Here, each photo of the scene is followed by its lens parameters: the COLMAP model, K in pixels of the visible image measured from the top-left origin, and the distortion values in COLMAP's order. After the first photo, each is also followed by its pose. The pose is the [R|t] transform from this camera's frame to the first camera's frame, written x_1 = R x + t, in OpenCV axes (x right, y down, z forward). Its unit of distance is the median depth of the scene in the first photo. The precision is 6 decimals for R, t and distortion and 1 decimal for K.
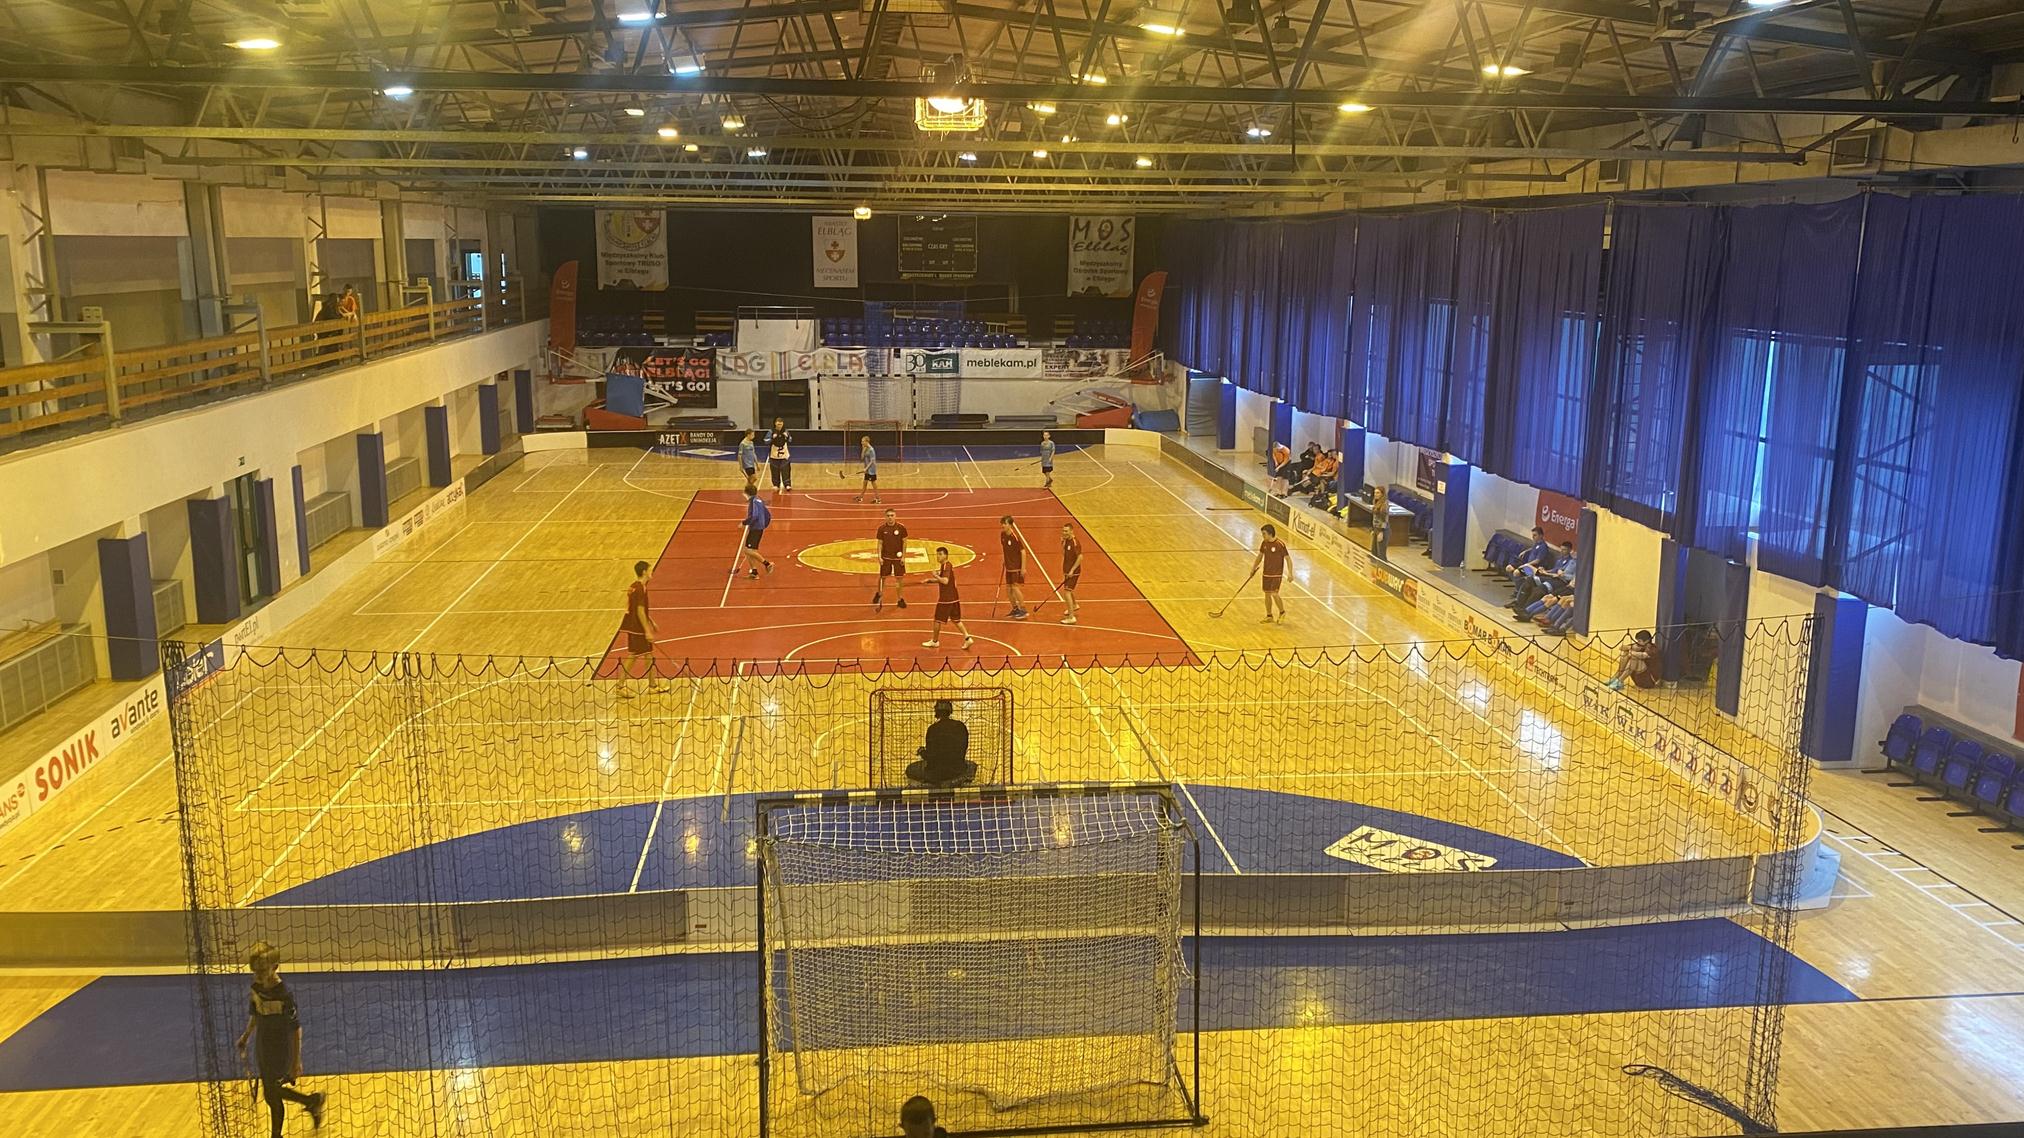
lens RADIAL K [[1554.8, 0, 1002.1], [0, 1554.8, 567.5], [0, 0, 1]] dist [-0.011144, -0.000836]
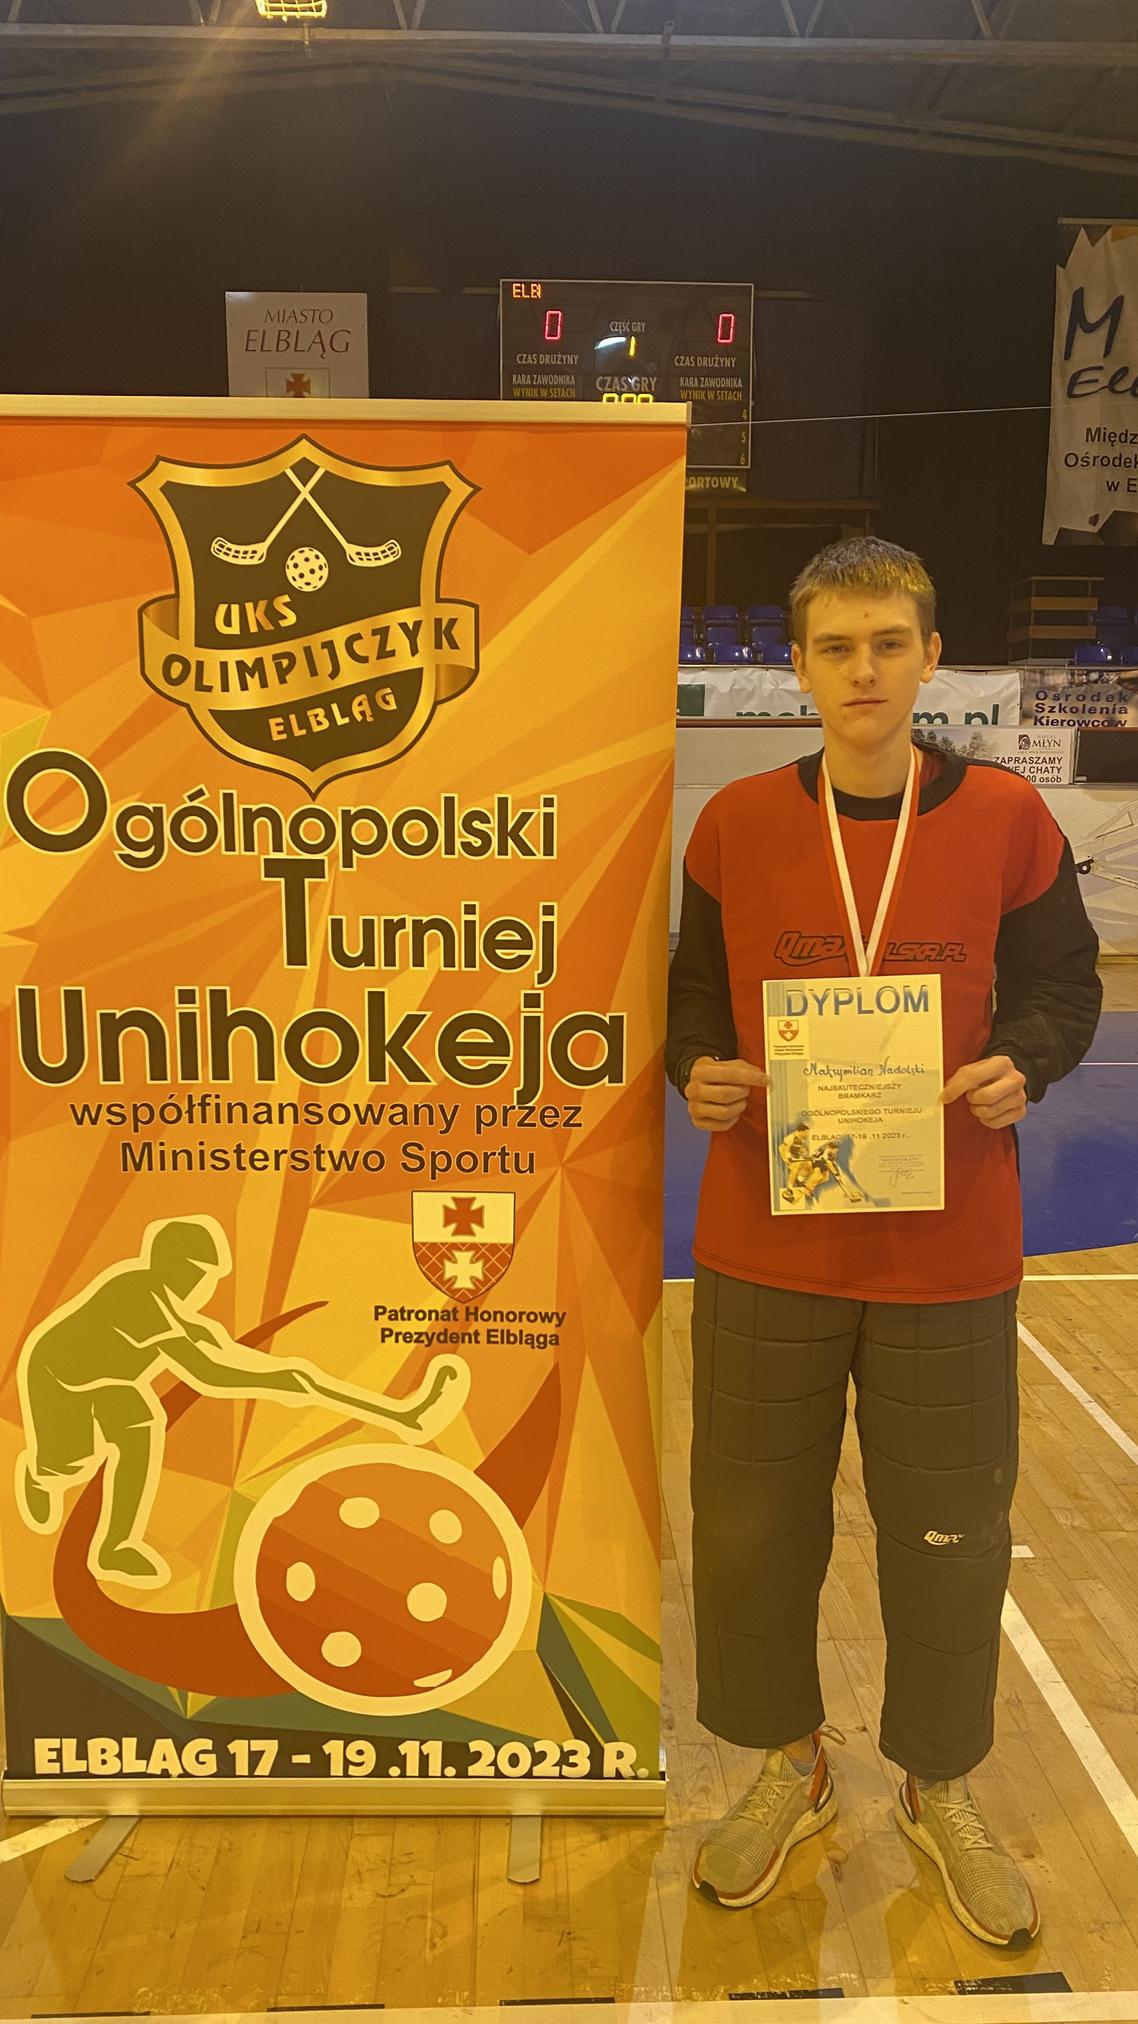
lens RADIAL K [[1551.4, 0, 589.1], [0, 1551.4, 994.6], [0, 0, 1]] dist [0.058187, -0.033076]
pose [[0.998716, -0.001044, -0.050654, -0.033525], [-0.002716, 0.997247, -0.074101, -0.062570], [0.050592, 0.074144, 0.995963, 0.702226]]
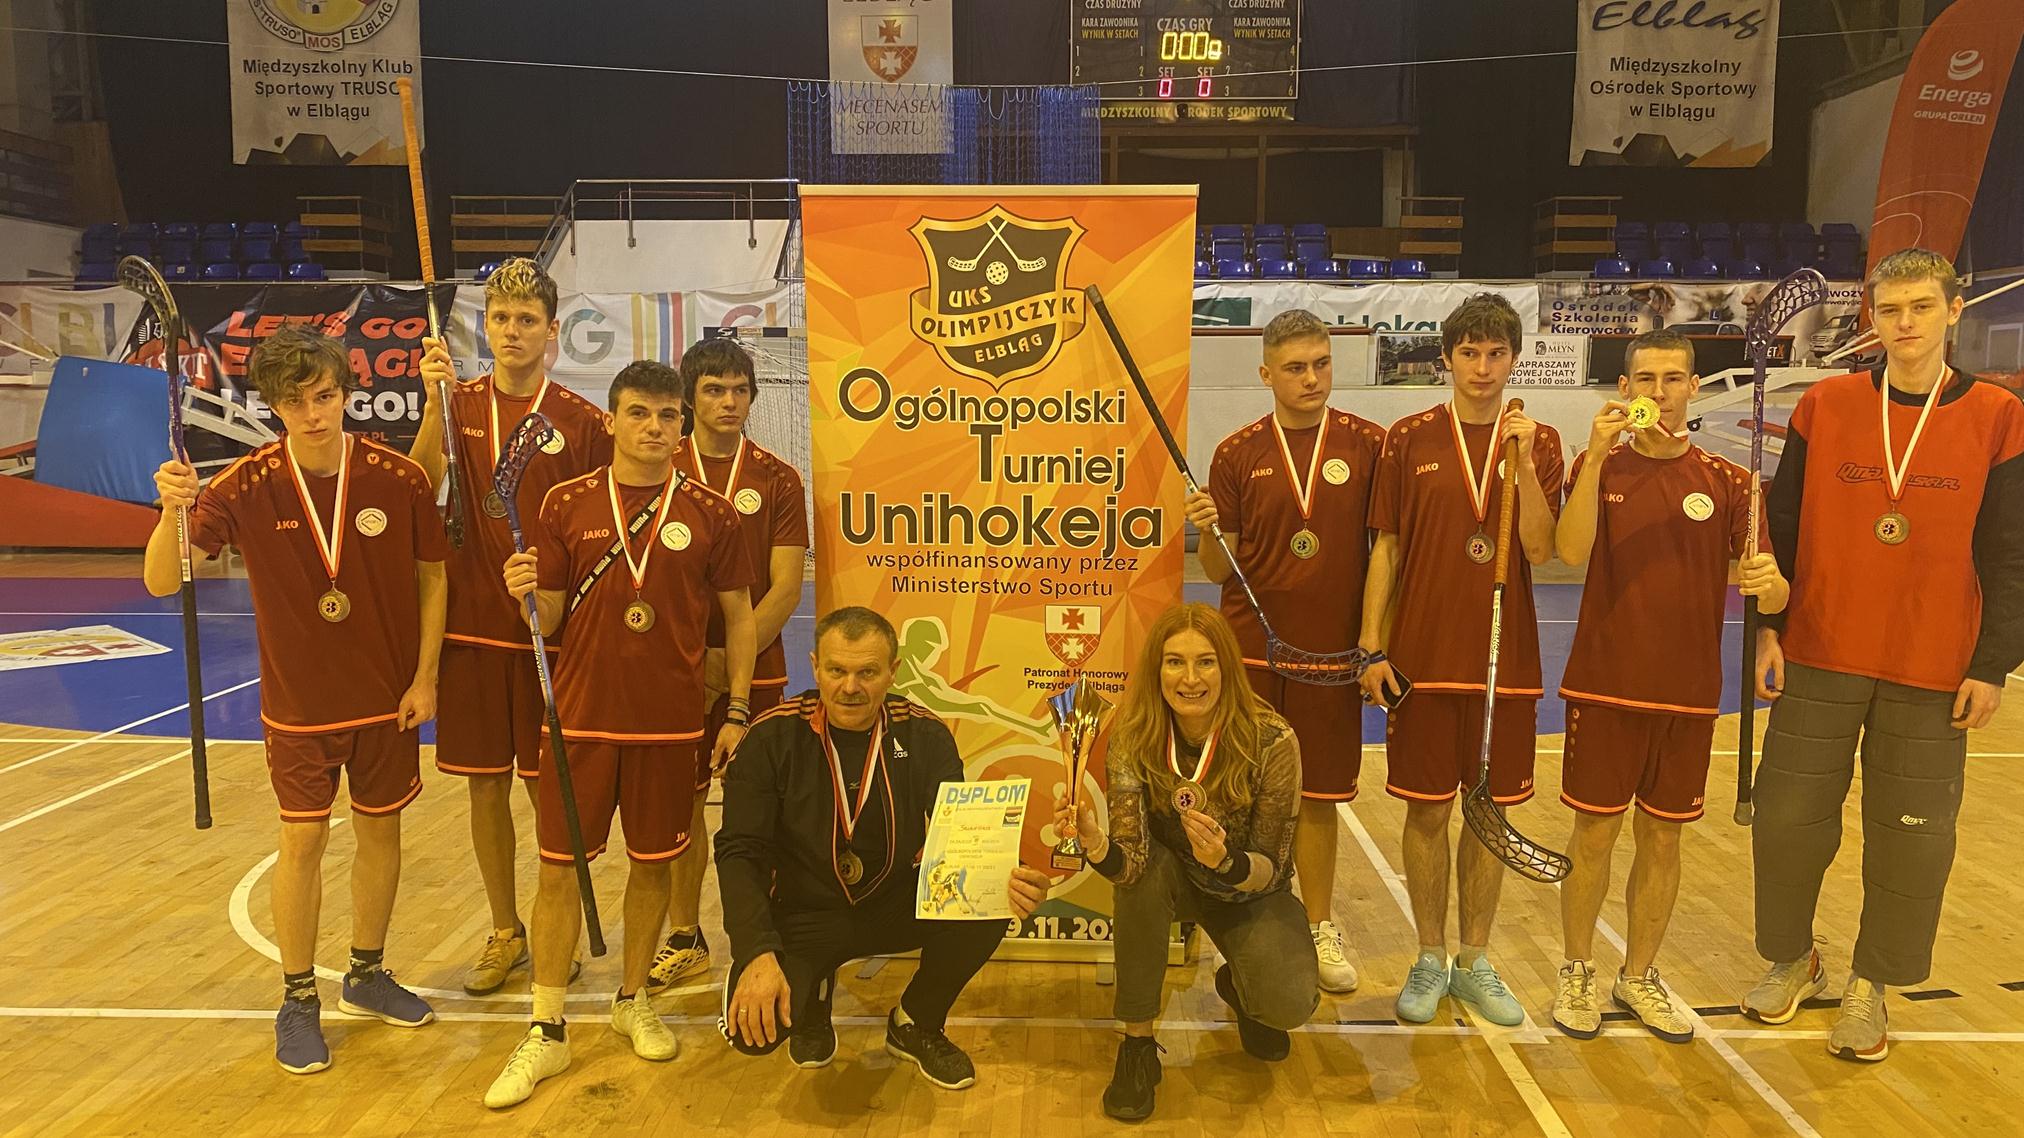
lens RADIAL K [[1551.4, 0, 1049.3], [0, 1551.4, 579.3], [0, 0, 1]] dist [0.058187, -0.033076]
pose [[0.993490, 0.005301, -0.113799, -0.031626], [-0.015037, 0.996278, -0.084871, -0.055681], [0.112926, 0.086030, 0.989872, 0.670313]]
